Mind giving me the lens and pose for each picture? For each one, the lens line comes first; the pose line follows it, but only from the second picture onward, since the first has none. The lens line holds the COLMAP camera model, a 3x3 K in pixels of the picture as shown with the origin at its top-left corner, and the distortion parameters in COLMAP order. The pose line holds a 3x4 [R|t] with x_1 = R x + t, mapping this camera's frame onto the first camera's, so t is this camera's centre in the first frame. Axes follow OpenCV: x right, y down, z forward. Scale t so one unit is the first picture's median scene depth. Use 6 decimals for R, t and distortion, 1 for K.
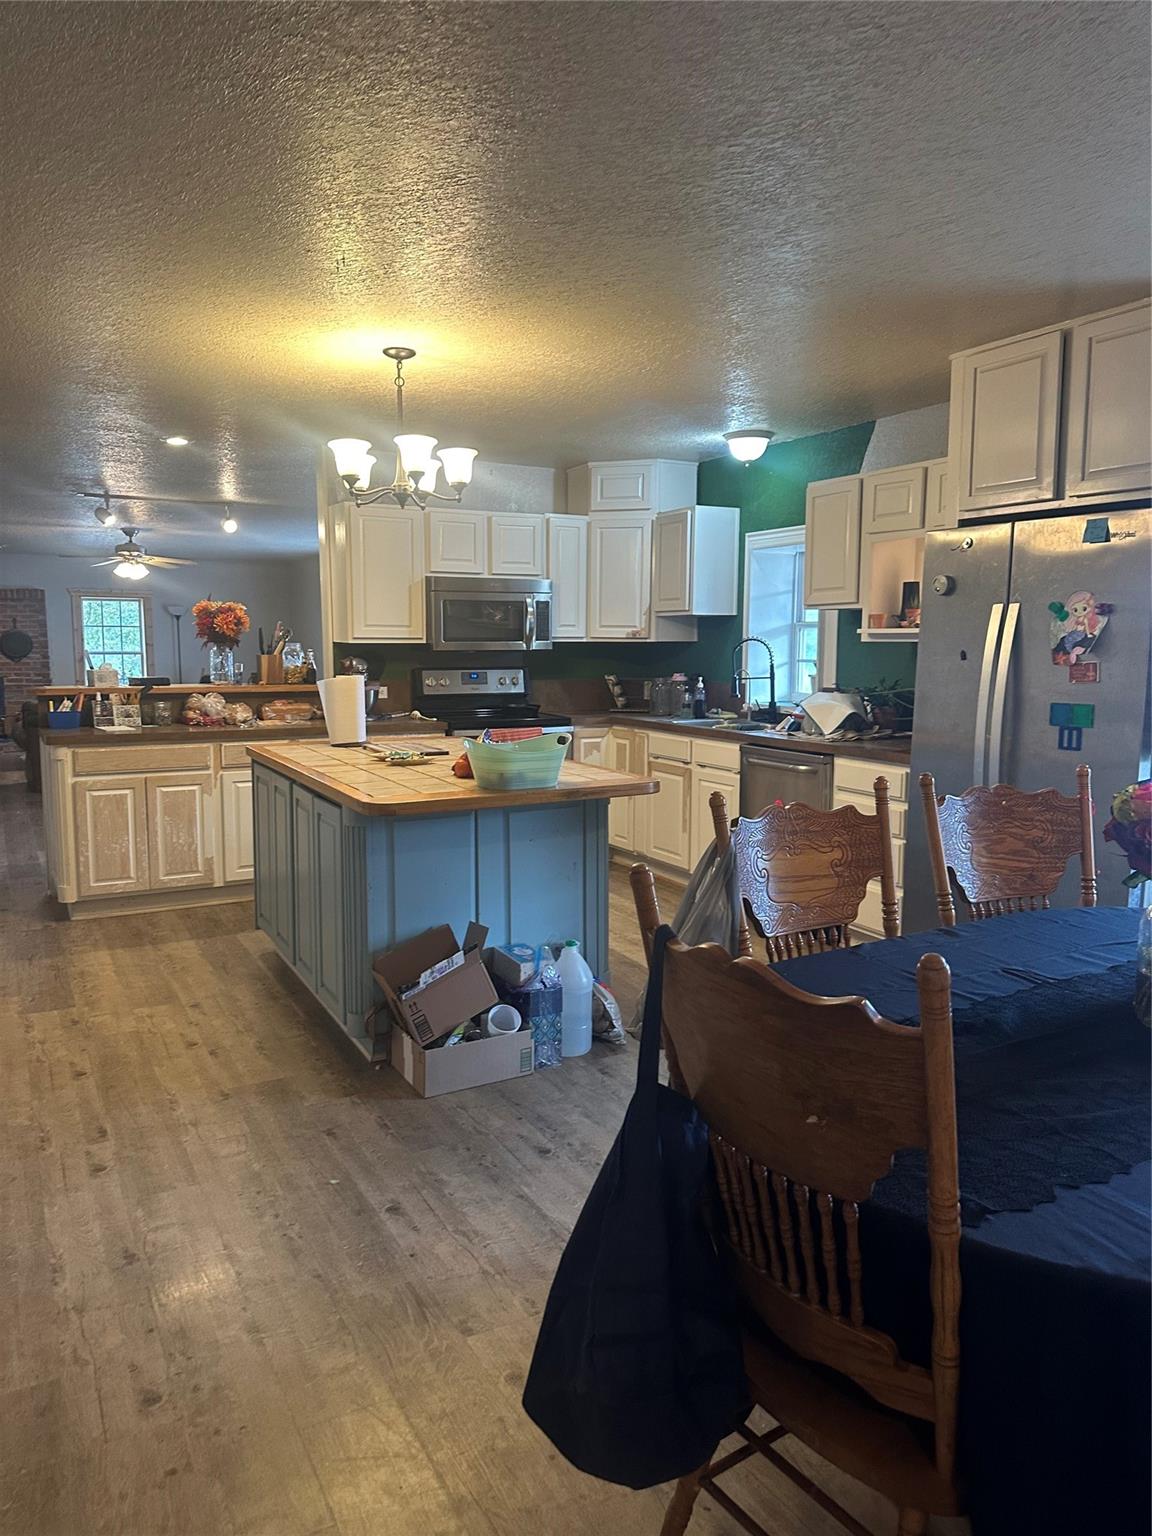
lens RADIAL K [[1080.6, 0, 580.8], [0, 1080.6, 769.5], [0, 0, 1]] dist [0.037230, -0.008384]
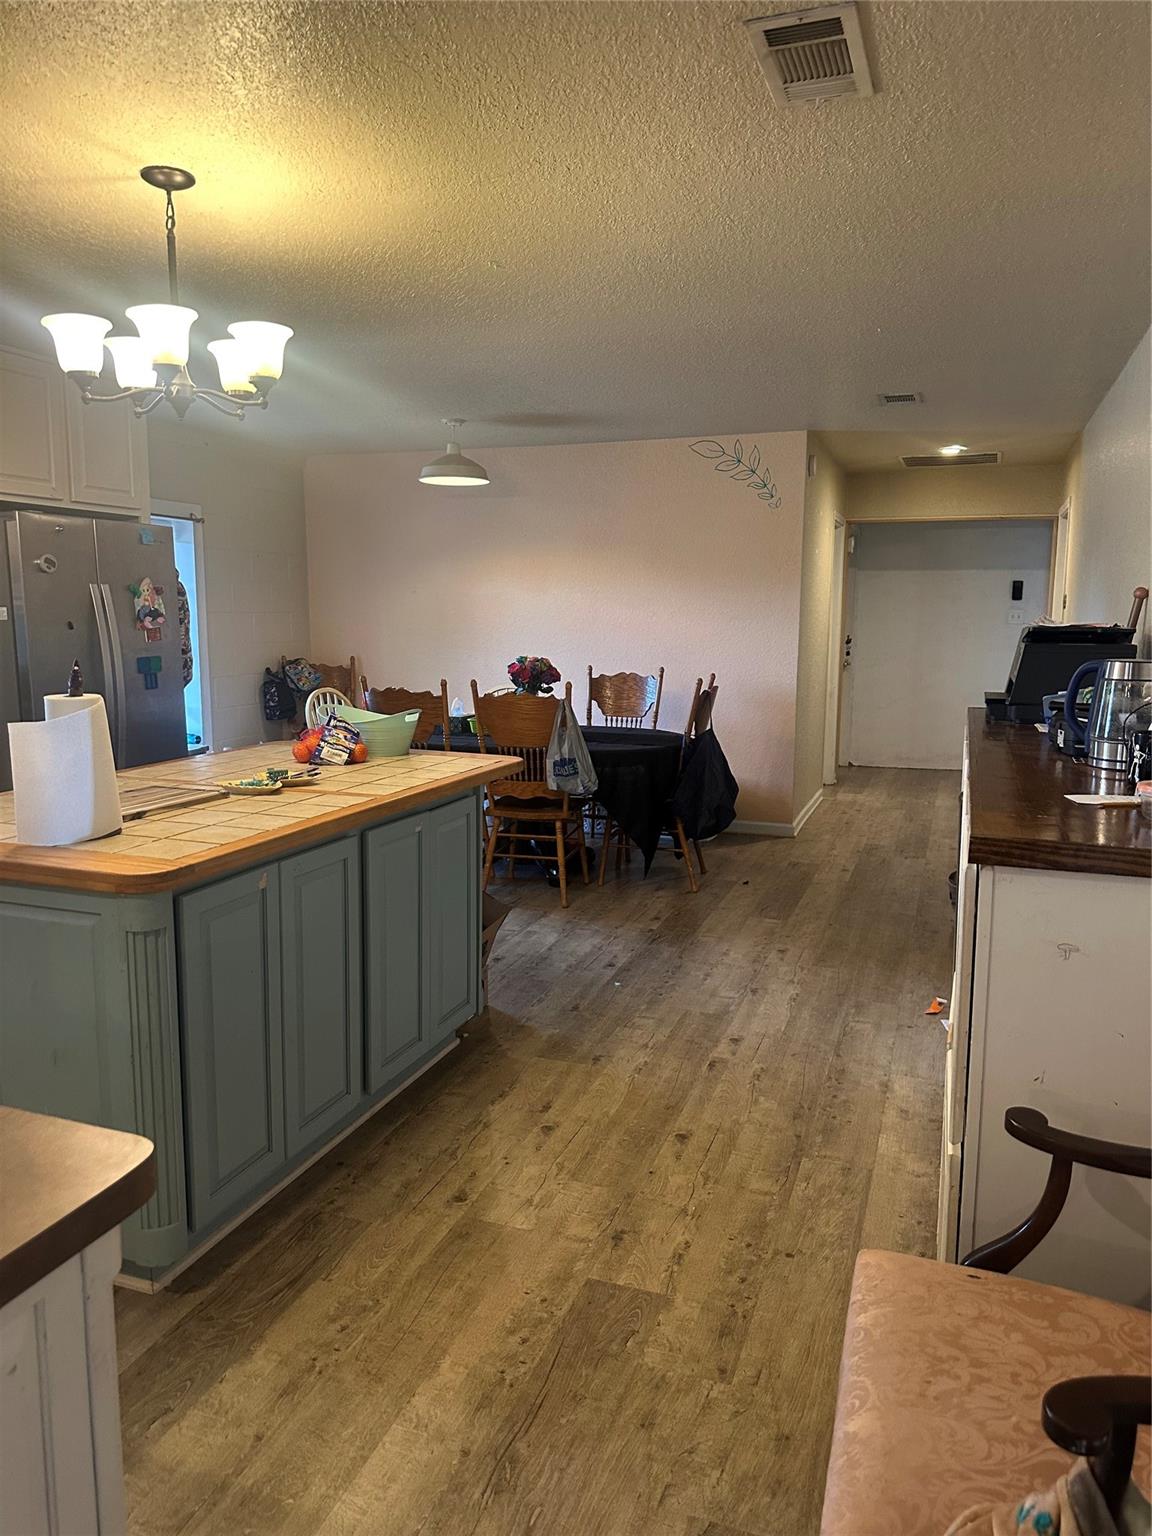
lens RADIAL K [[1080.6, 0, 578.3], [0, 1080.6, 763.4], [0, 0, 1]] dist [0.037230, -0.008384]
pose [[-0.666321, -0.104173, 0.738353, -1.183046], [0.097150, 0.969625, 0.224475, -0.227339], [-0.739309, 0.221303, -0.635961, 1.823225]]
